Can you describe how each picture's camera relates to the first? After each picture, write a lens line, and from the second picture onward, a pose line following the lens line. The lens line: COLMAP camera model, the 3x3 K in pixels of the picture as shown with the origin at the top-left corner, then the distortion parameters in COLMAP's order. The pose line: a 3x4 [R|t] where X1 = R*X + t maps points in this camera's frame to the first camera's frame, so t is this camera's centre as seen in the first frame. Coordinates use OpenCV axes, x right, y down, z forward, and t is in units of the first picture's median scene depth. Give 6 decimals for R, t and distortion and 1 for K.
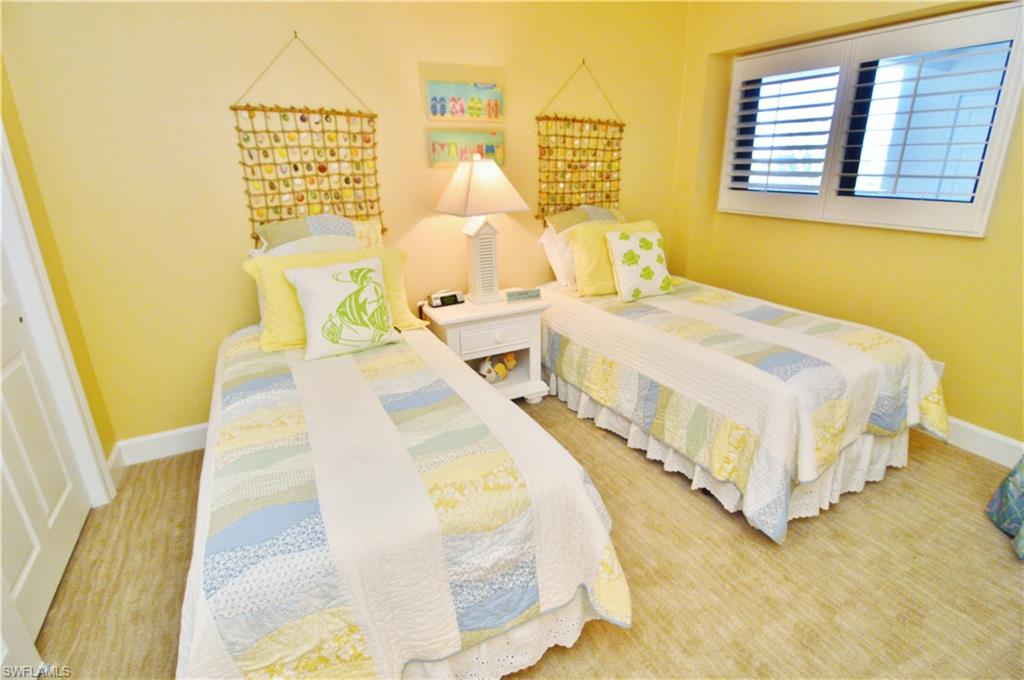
lens RADIAL K [[498.7, 0, 515.3], [0, 498.7, 334.1], [0, 0, 1]] dist [-0.004649, -0.009550]
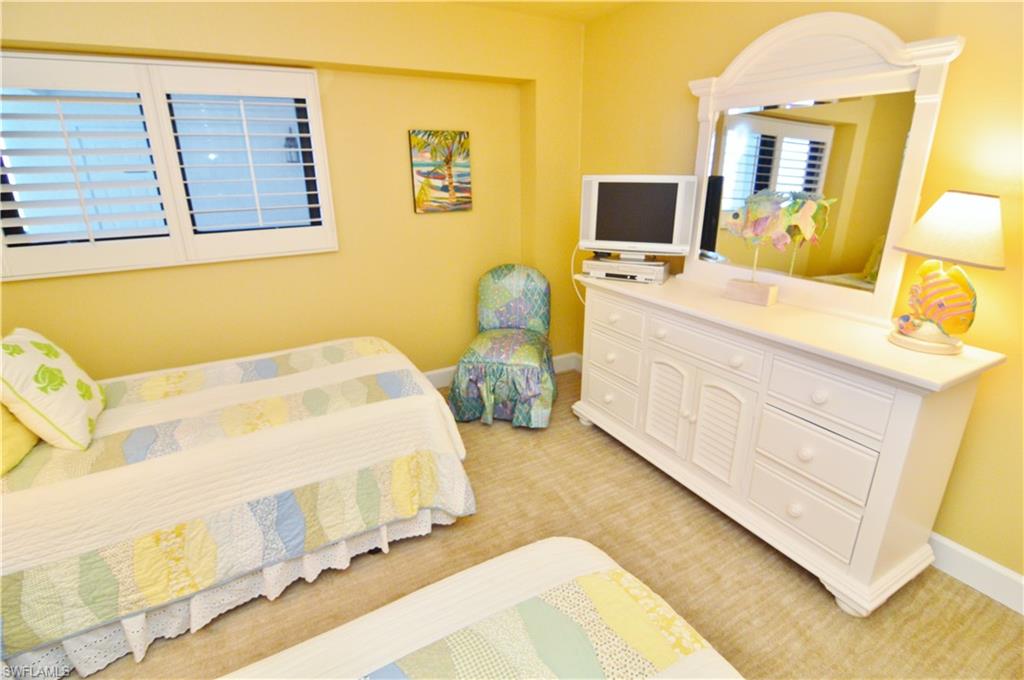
lens RADIAL K [[498.7, 0, 515.3], [0, 498.7, 334.1], [0, 0, 1]] dist [-0.004649, -0.009550]
pose [[-0.040324, -0.296057, 0.954319, -0.368863], [0.341914, 0.893348, 0.291590, -0.211283], [-0.938866, 0.338053, 0.065202, 0.520243]]
